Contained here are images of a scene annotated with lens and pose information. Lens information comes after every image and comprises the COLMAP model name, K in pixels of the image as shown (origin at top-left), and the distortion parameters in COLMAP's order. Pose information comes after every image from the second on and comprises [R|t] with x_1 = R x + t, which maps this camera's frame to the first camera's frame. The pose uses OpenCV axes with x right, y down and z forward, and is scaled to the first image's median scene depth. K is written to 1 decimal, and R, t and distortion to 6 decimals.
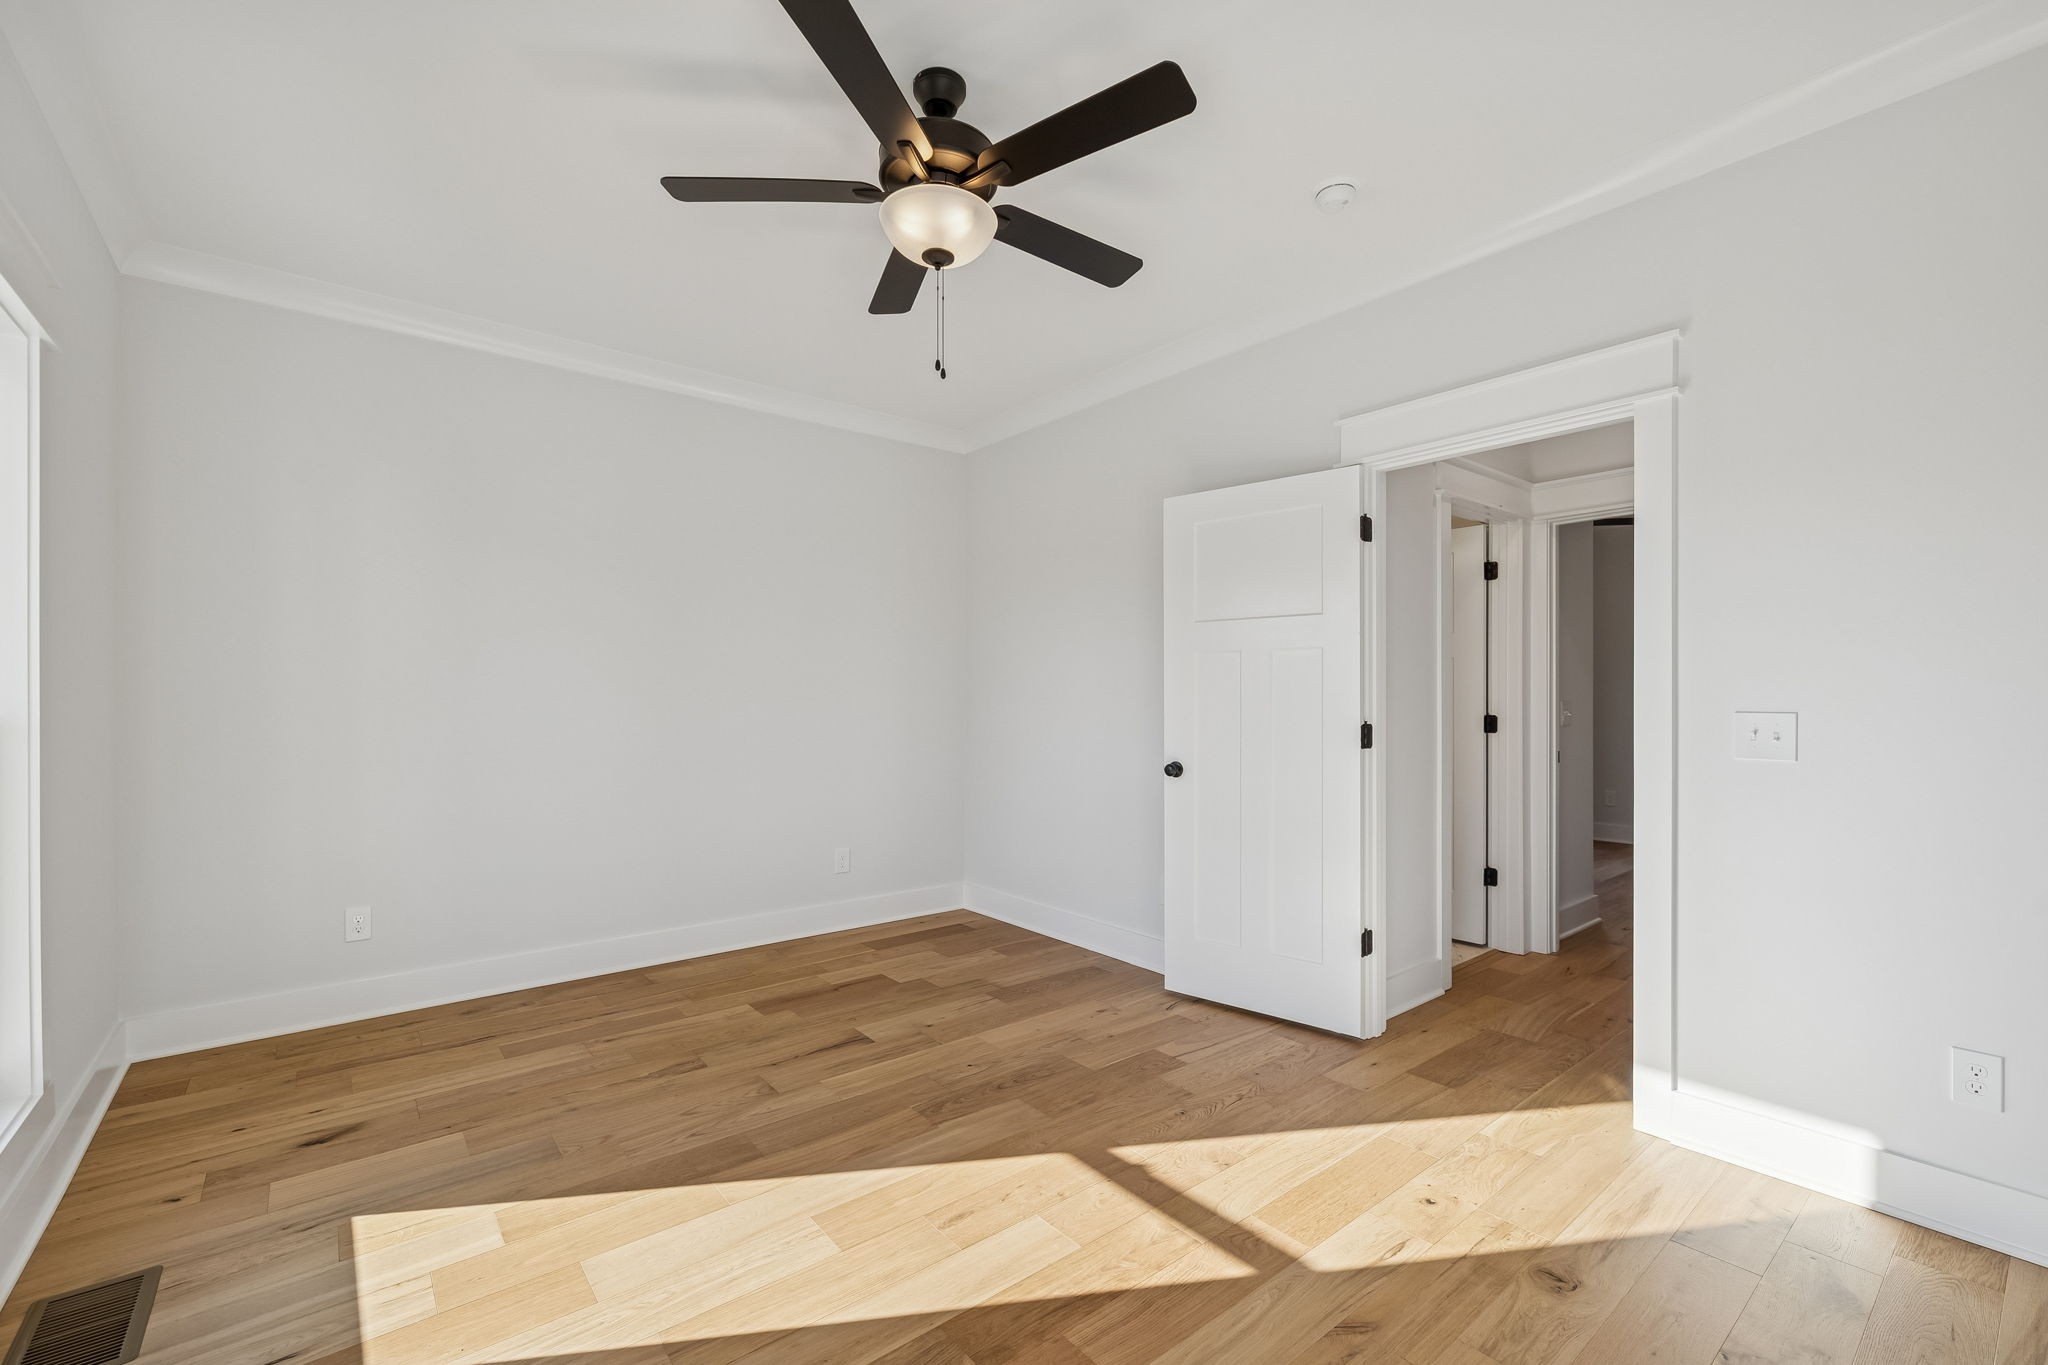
lens RADIAL K [[863.2, 0, 1019.2], [0, 863.2, 691.2], [0, 0, 1]] dist [0.001527, -0.000264]
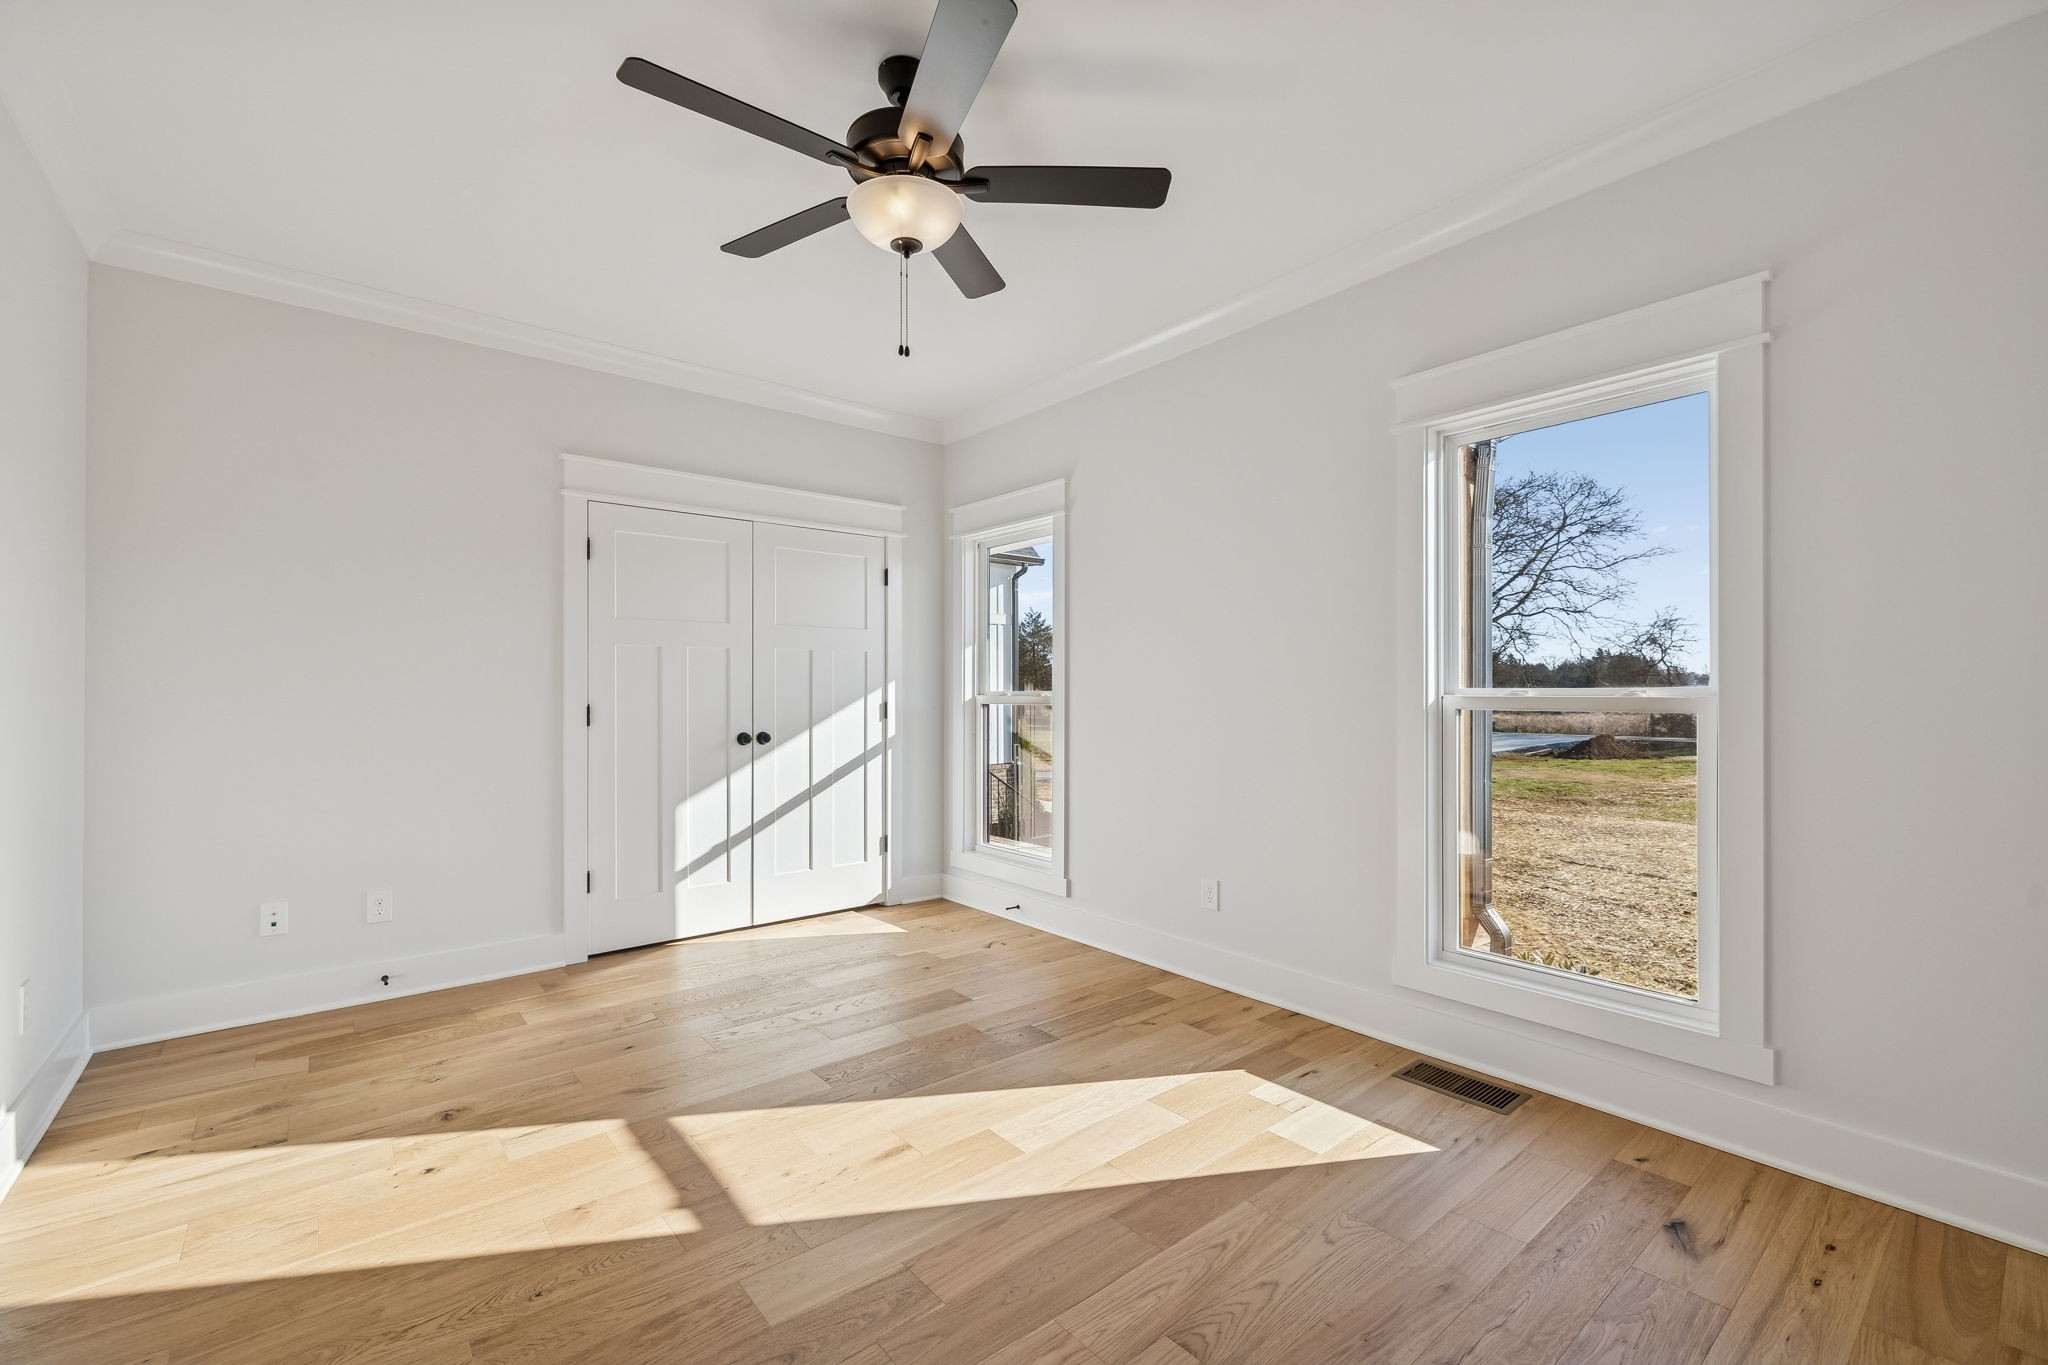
lens RADIAL K [[863.2, 0, 1019.2], [0, 863.2, 691.2], [0, 0, 1]] dist [0.001527, -0.000264]
pose [[-0.999900, 0.001708, -0.014048, -0.208749], [0.001898, 0.999906, -0.013543, 0.032948], [0.014023, -0.013568, -0.999810, 1.990961]]
